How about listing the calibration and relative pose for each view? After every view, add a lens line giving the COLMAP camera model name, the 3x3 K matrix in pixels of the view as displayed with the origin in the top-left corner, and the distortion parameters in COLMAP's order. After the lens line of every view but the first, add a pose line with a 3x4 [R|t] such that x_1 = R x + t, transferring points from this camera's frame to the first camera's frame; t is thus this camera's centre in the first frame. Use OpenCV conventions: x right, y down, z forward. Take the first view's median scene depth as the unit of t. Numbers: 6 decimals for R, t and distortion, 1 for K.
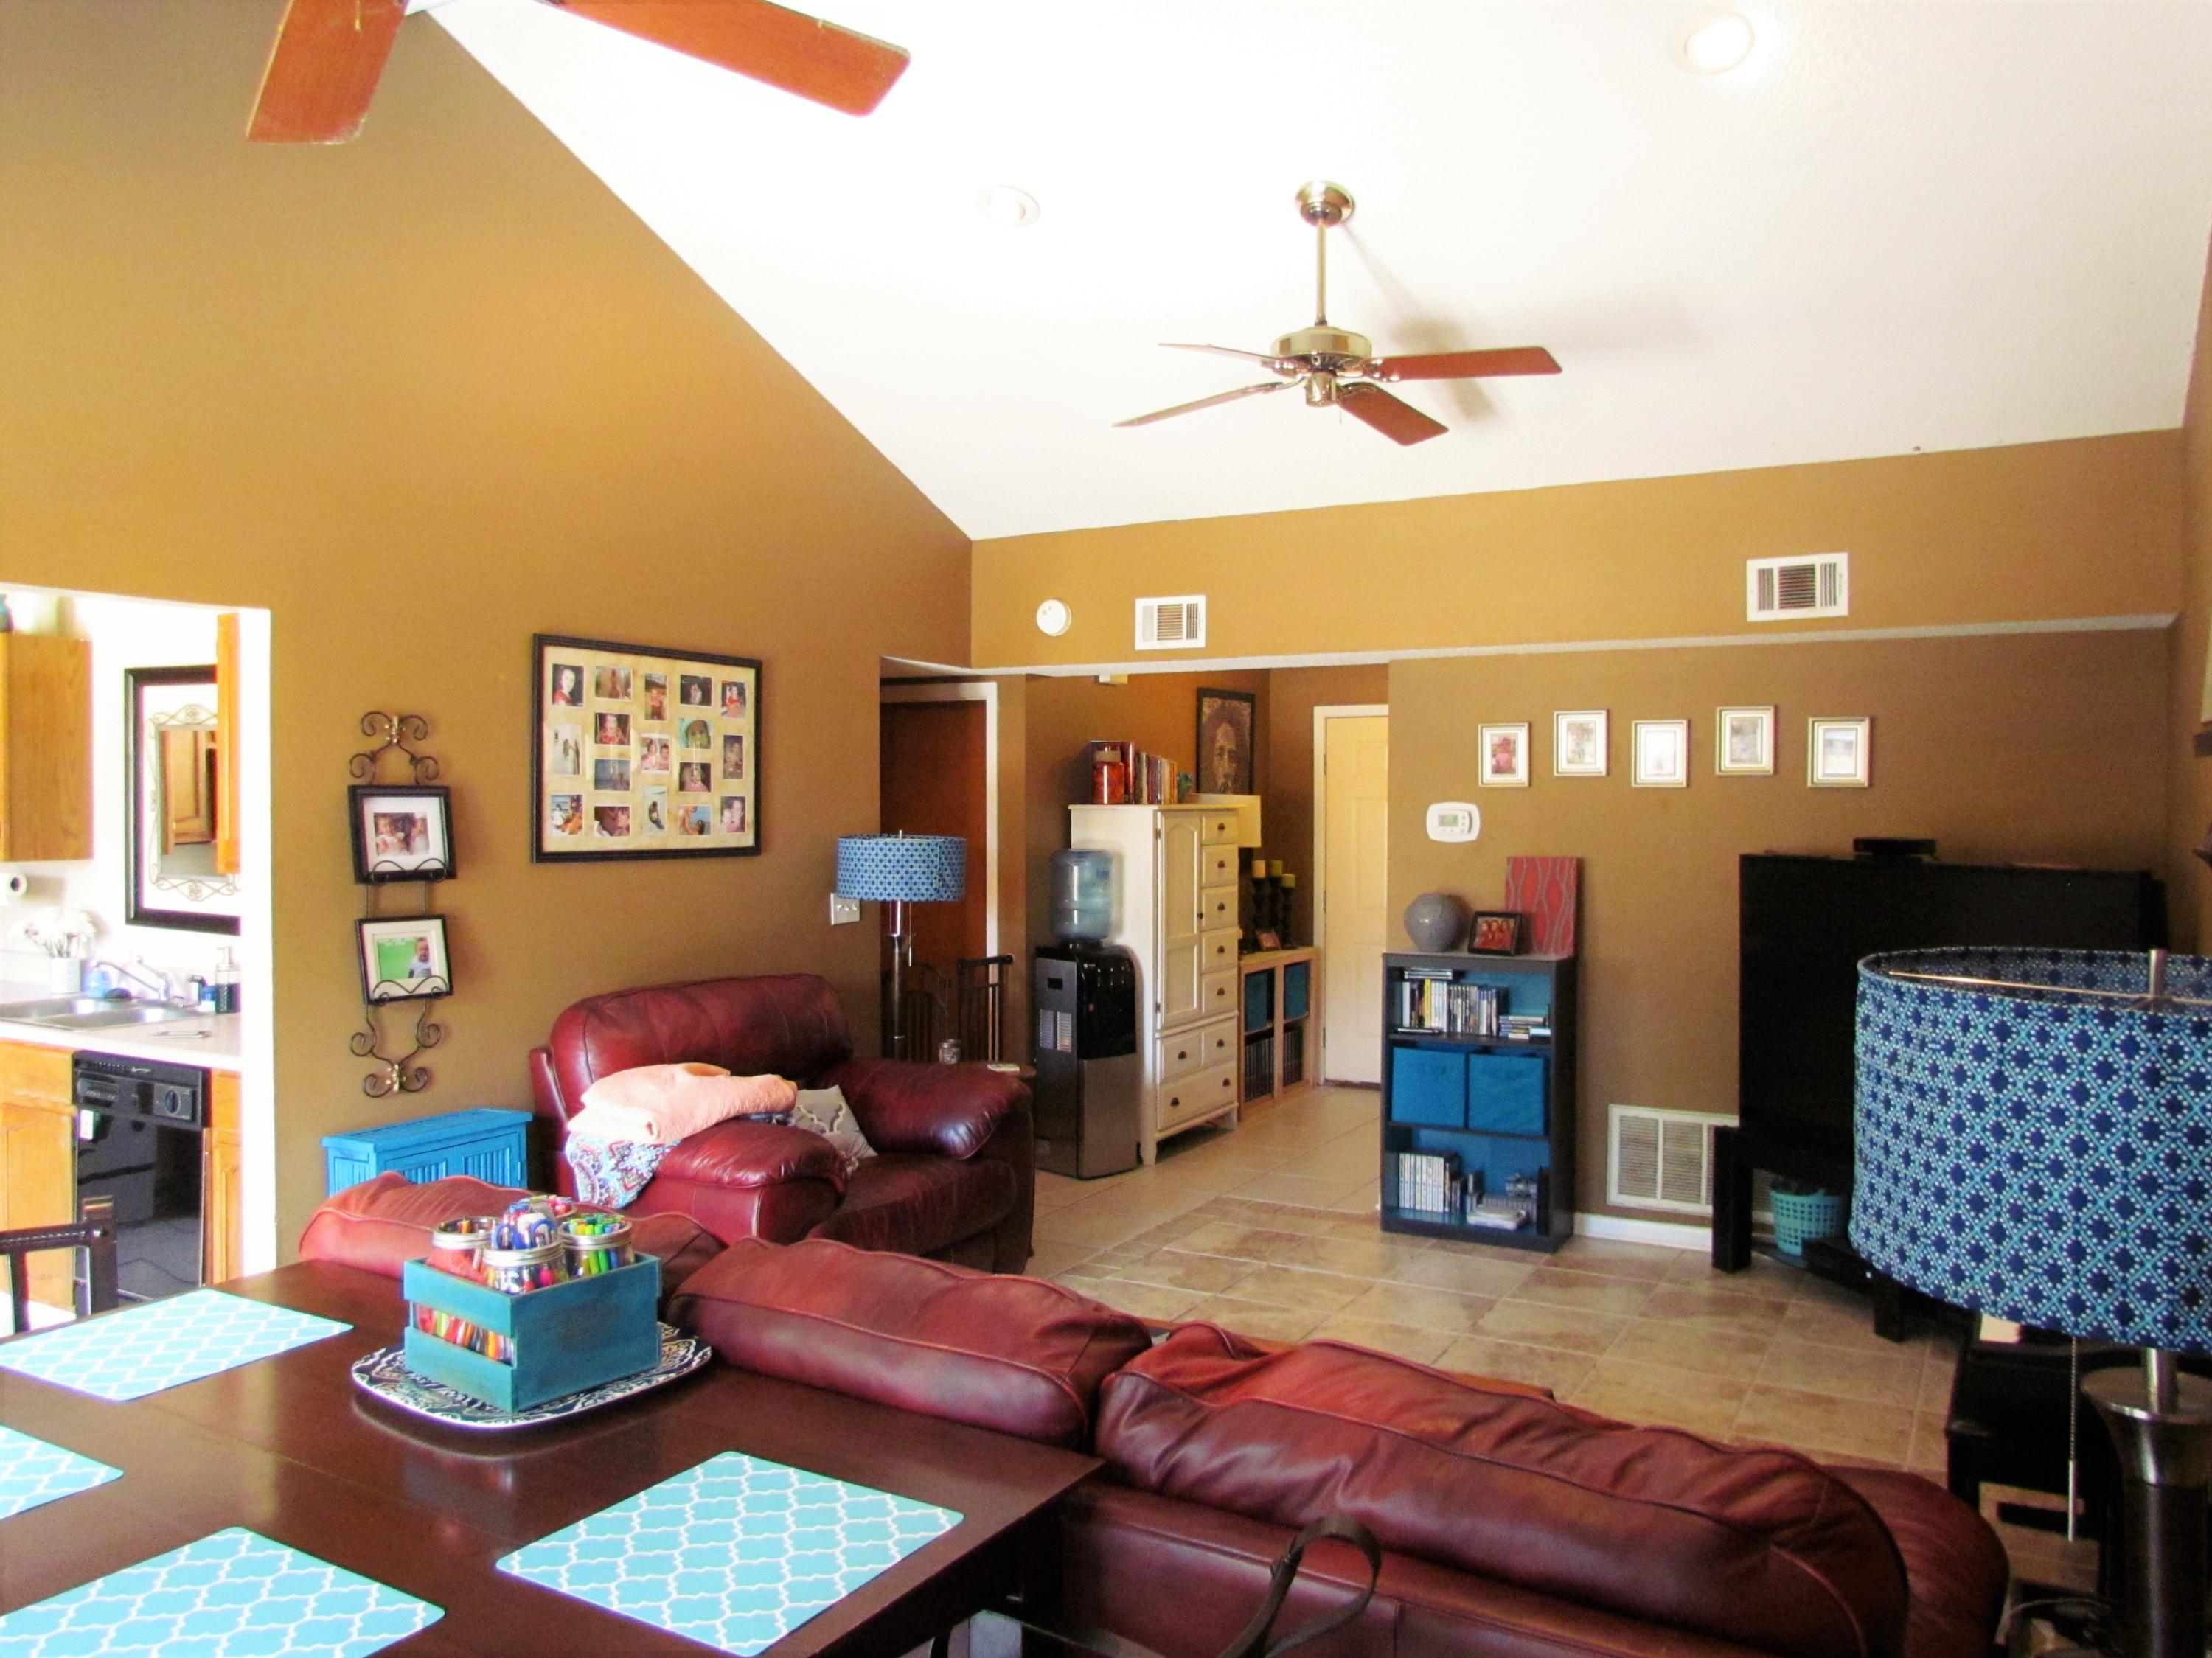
lens RADIAL K [[1645.1, 0, 1106.0], [0, 1645.1, 829.0], [0, 0, 1]] dist [-0.013167, -0.005993]
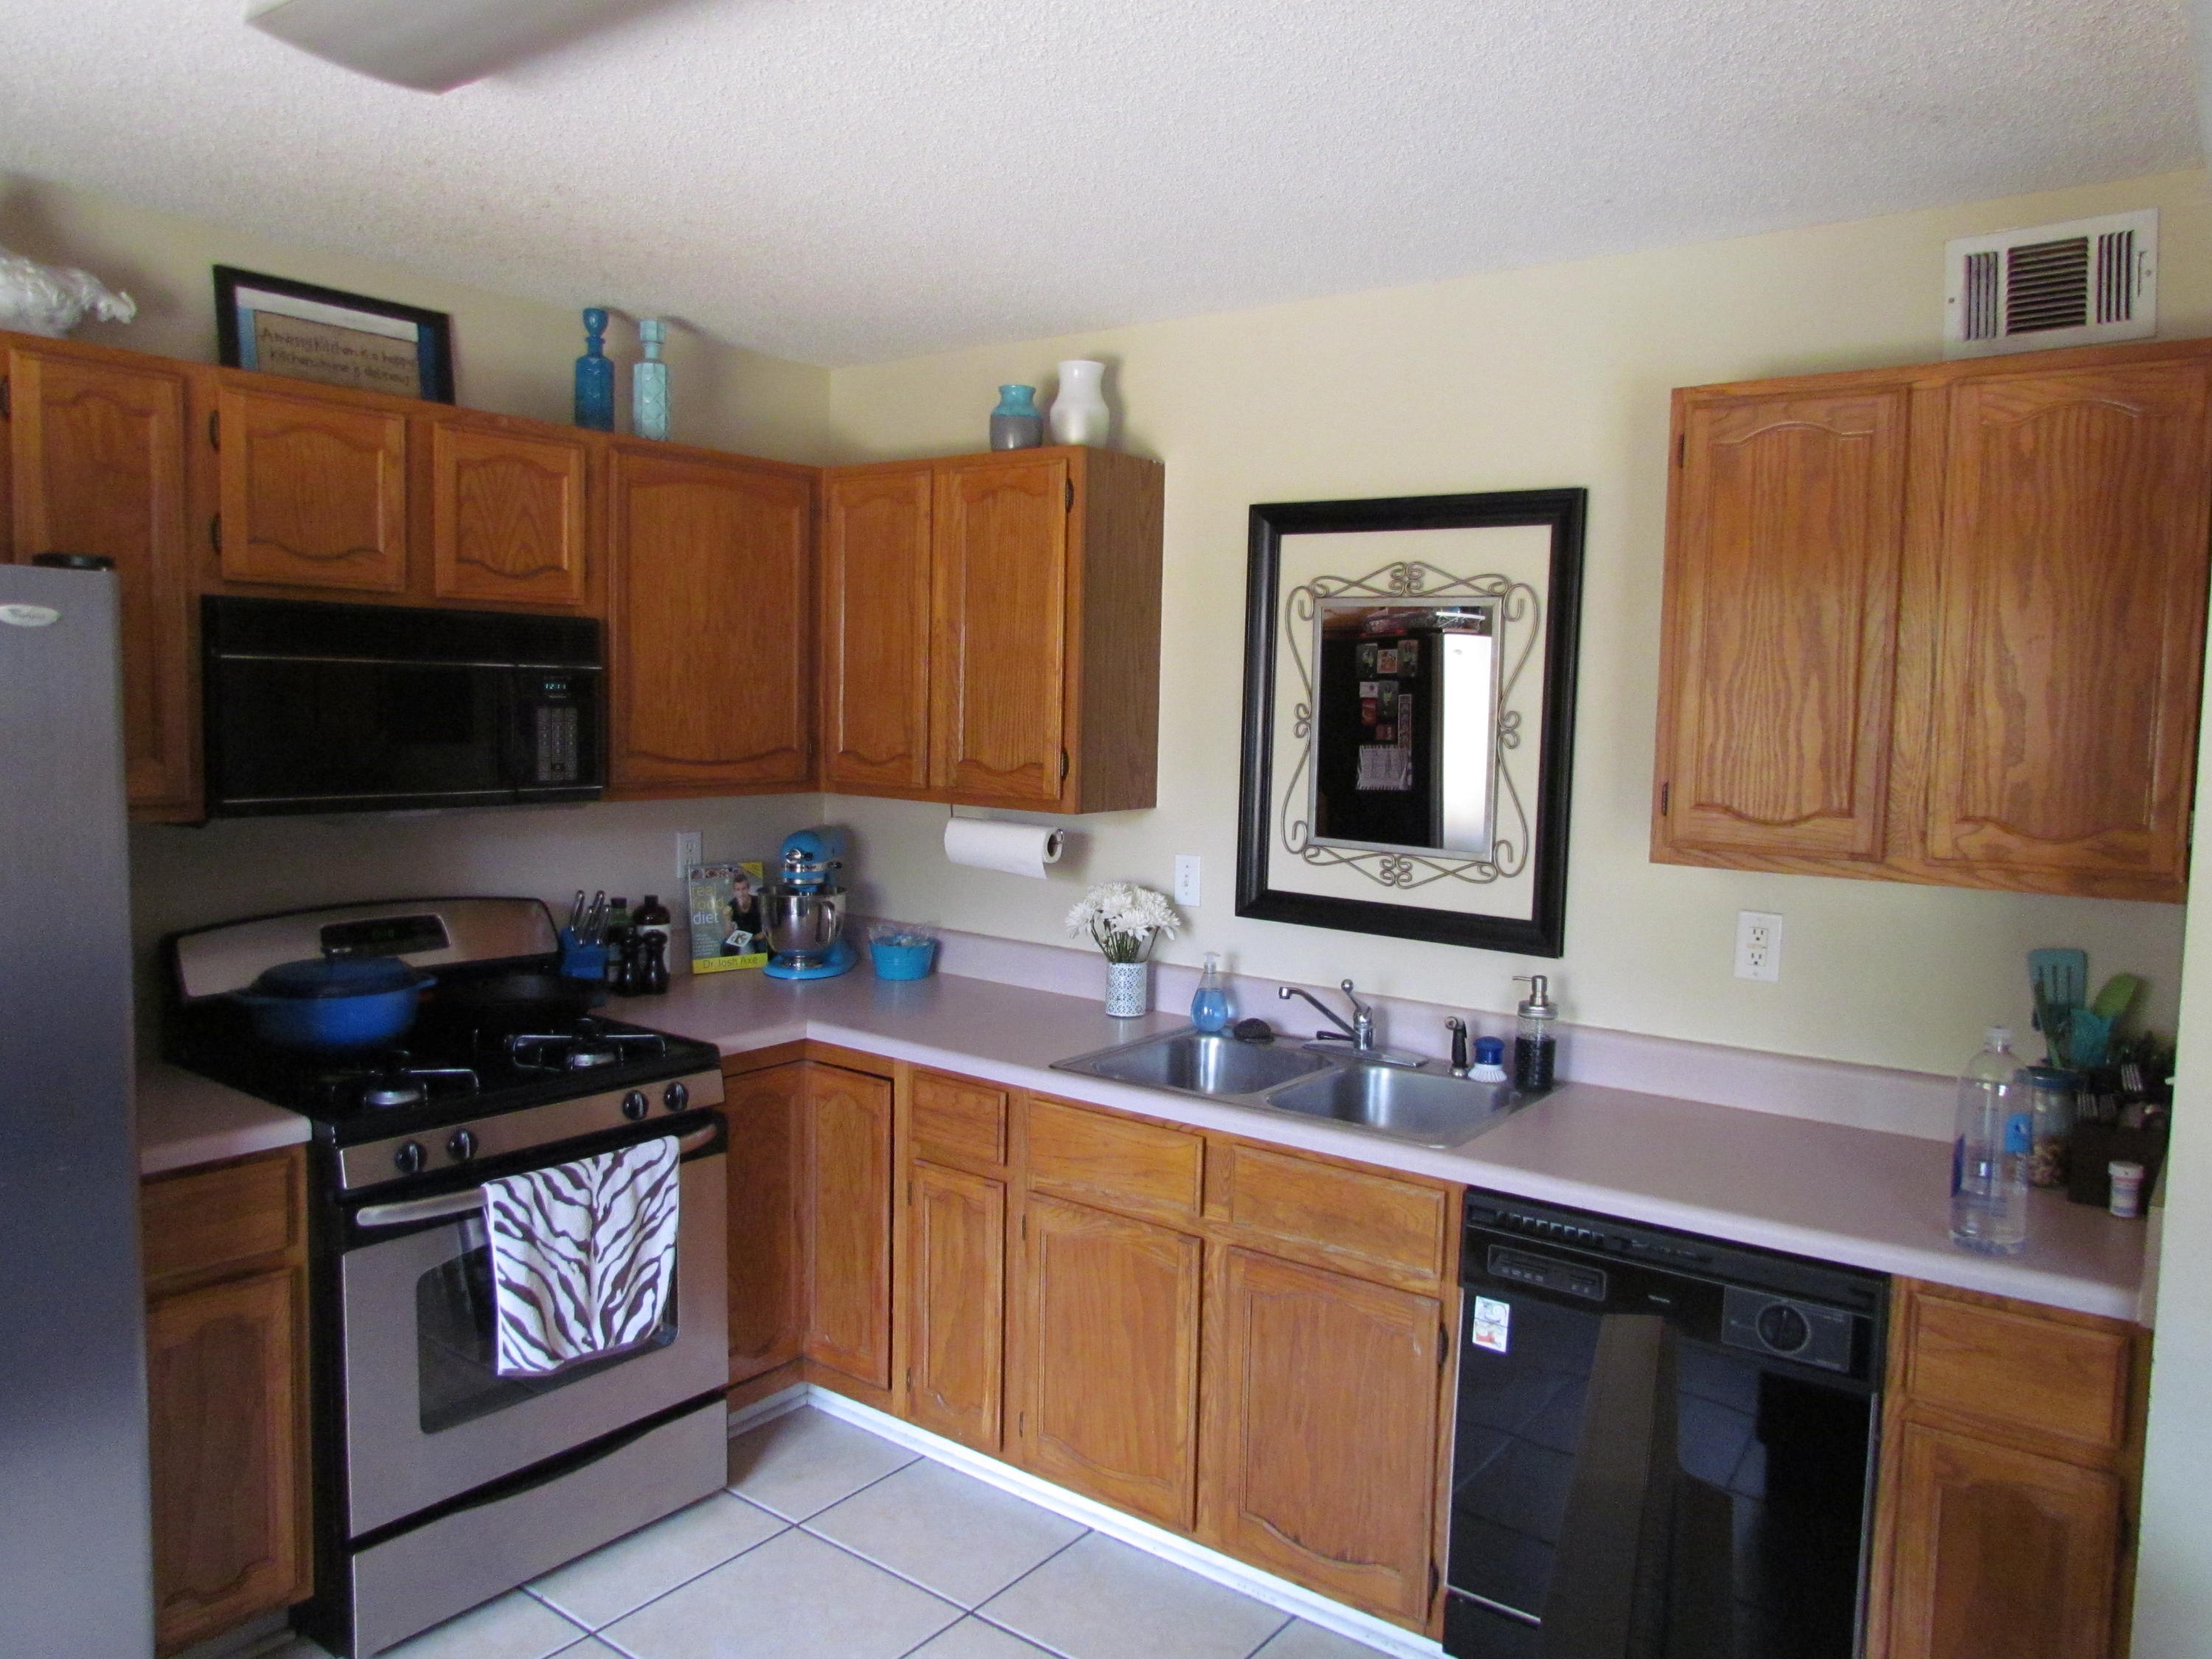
lens RADIAL K [[1584.0, 0, 1106.0], [0, 1584.0, 829.5], [0, 0, 1]] dist [-0.003270, -0.001617]
pose [[0.993698, 0.030388, -0.107896, -0.587120], [-0.023000, 0.997346, 0.069075, -0.015562], [0.109708, -0.066158, 0.991760, 0.393601]]
